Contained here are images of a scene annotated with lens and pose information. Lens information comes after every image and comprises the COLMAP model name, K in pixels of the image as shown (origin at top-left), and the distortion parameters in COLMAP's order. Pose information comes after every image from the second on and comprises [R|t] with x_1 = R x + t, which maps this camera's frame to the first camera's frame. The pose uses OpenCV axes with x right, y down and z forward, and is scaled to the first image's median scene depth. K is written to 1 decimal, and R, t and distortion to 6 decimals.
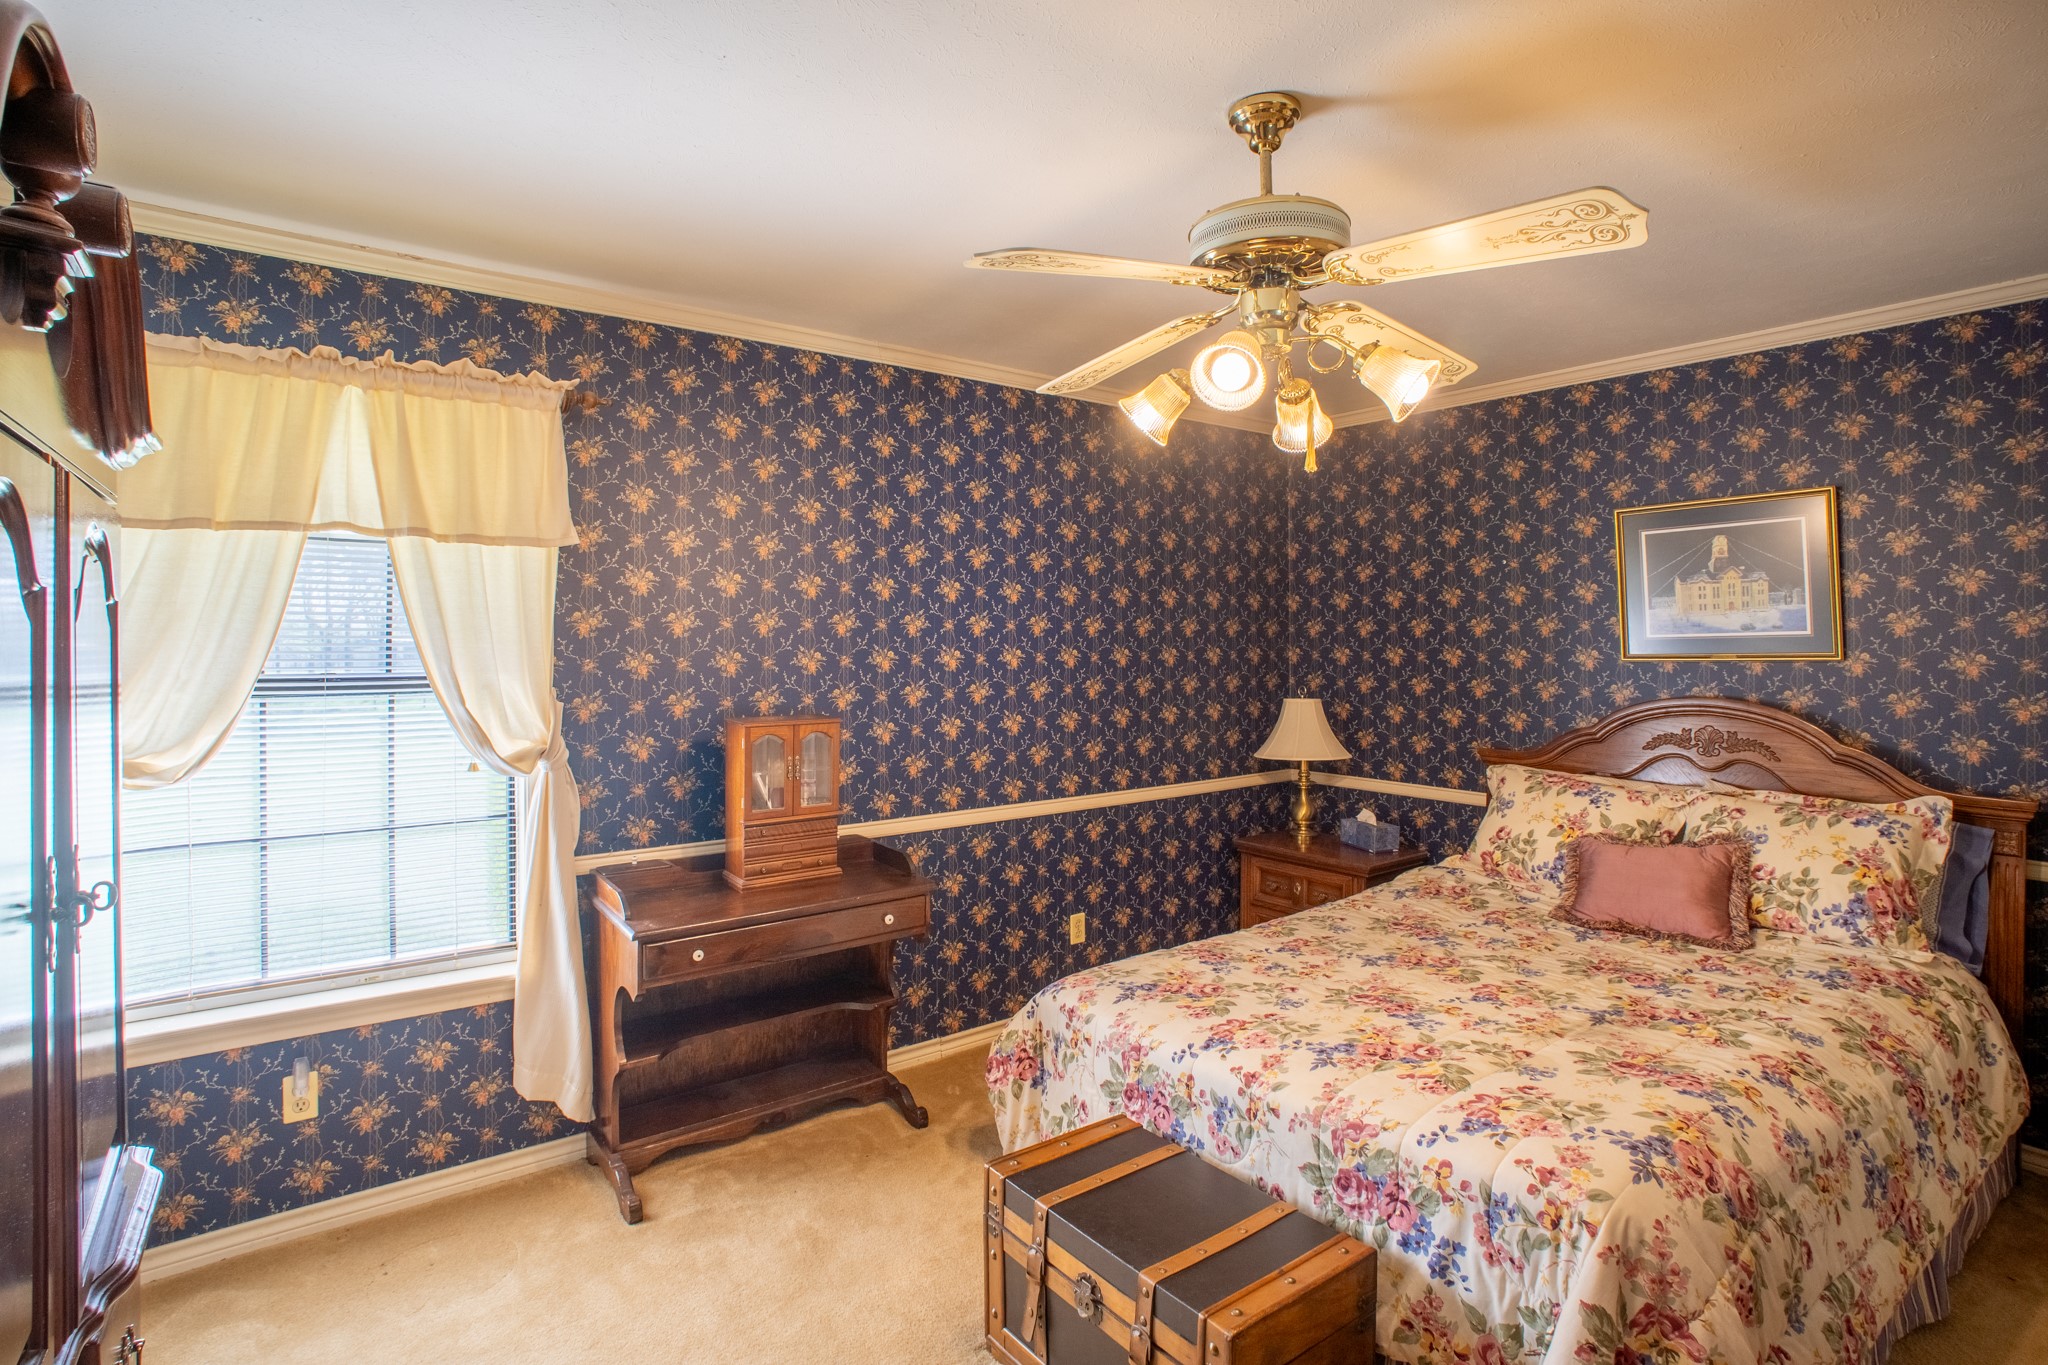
lens RADIAL K [[1012.3, 0, 988.6], [0, 1012.3, 671.0], [0, 0, 1]] dist [-0.056017, 0.020841]
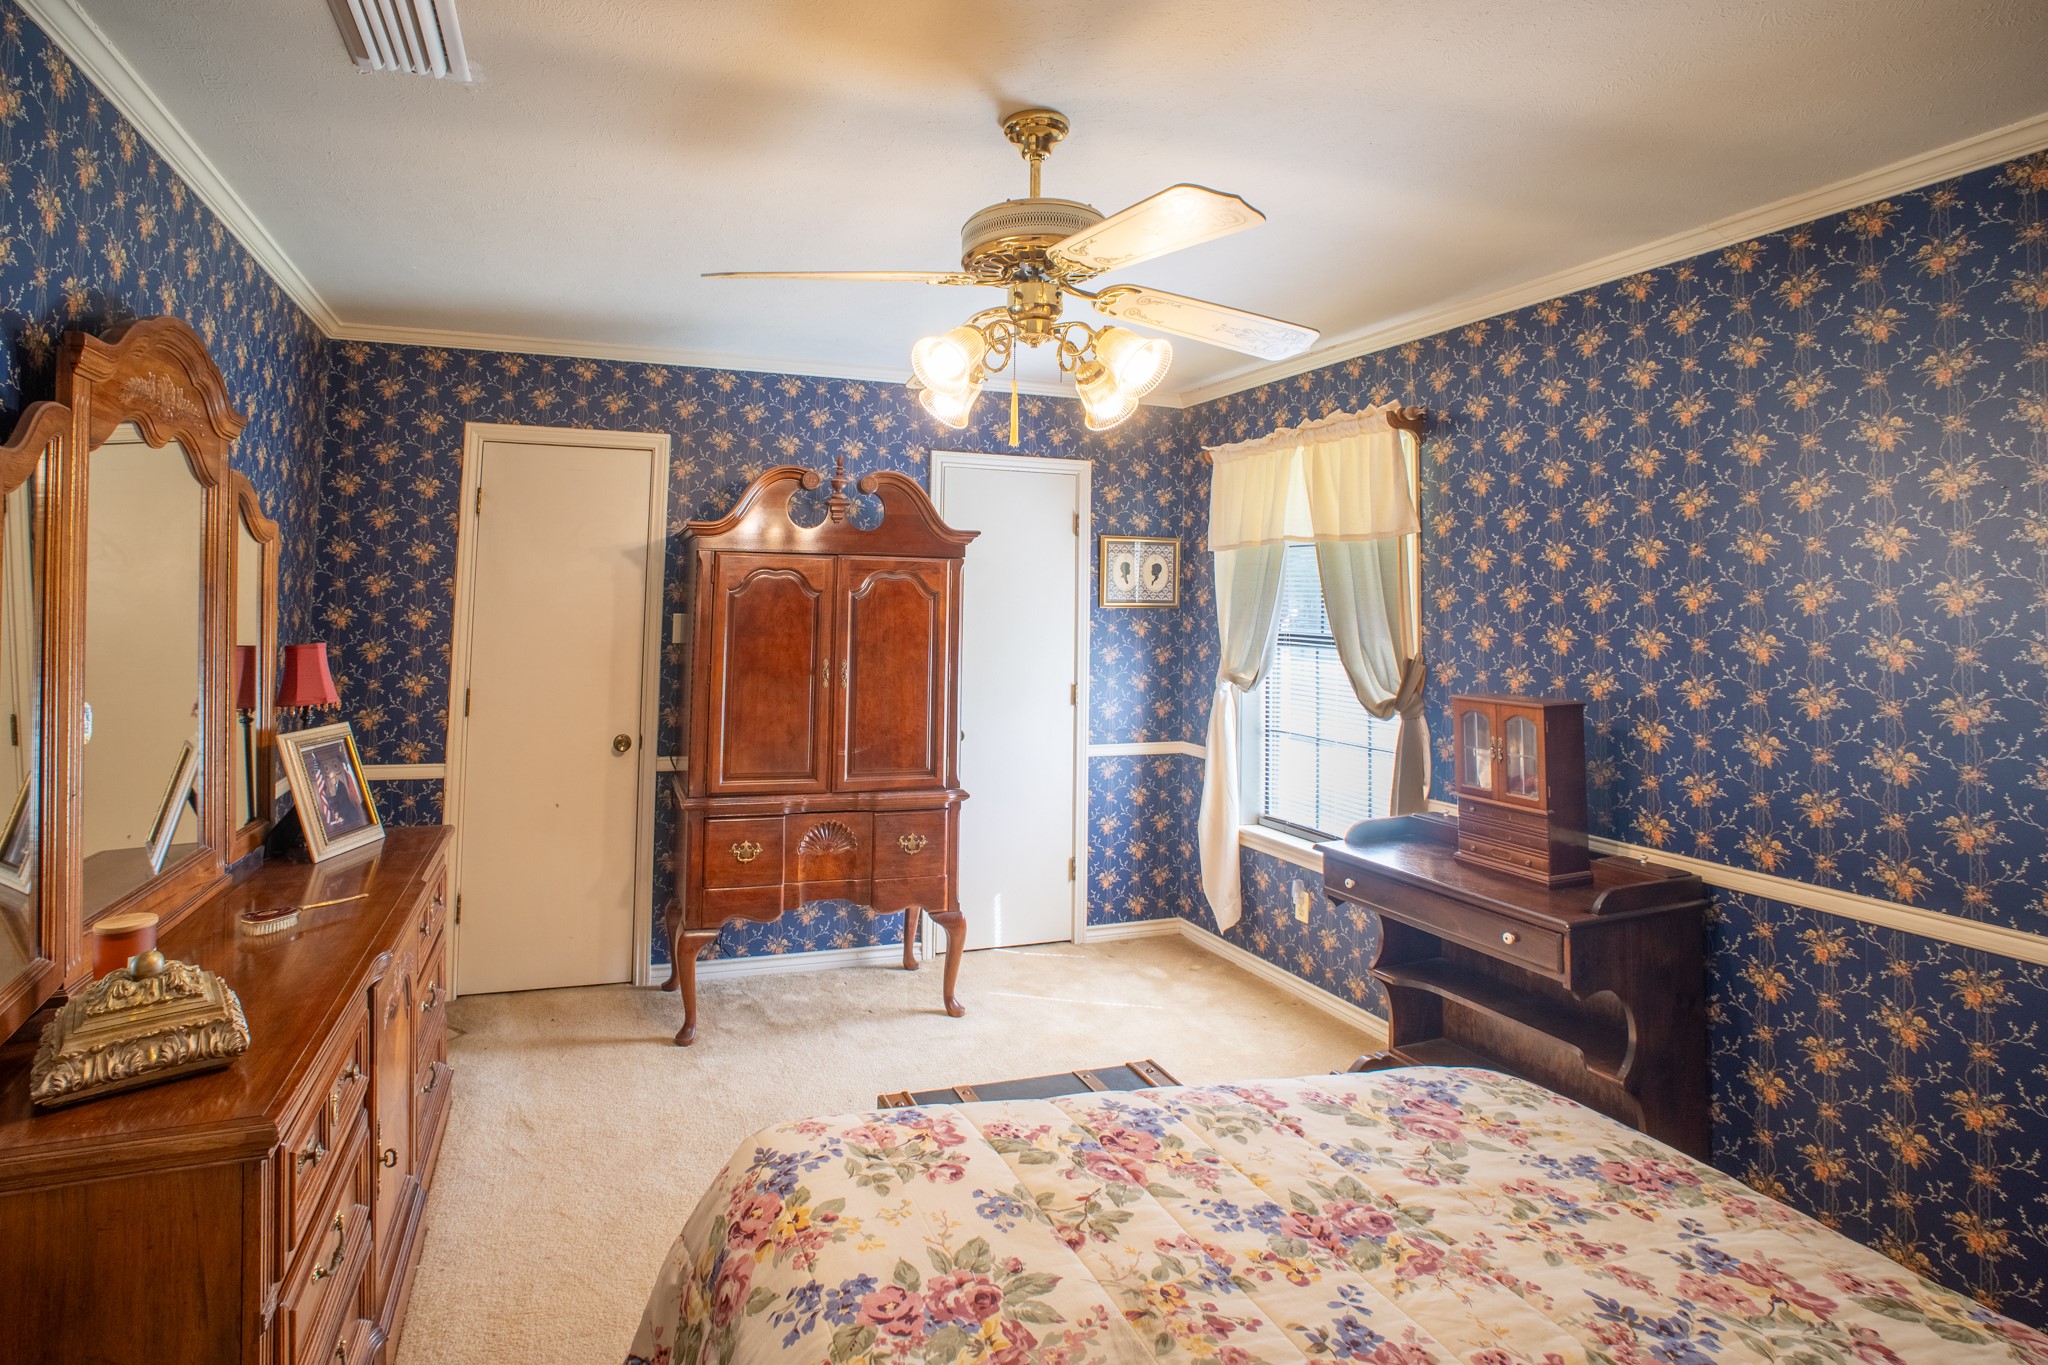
lens RADIAL K [[1051.1, 0, 1027.8], [0, 1051.1, 625.3], [0, 0, 1]] dist [-0.022472, 0.000754]
pose [[-0.222677, 0.008432, -0.974856, 1.035890], [-0.041276, 0.998984, 0.018068, -0.025634], [0.974018, 0.044261, -0.222103, 0.943338]]
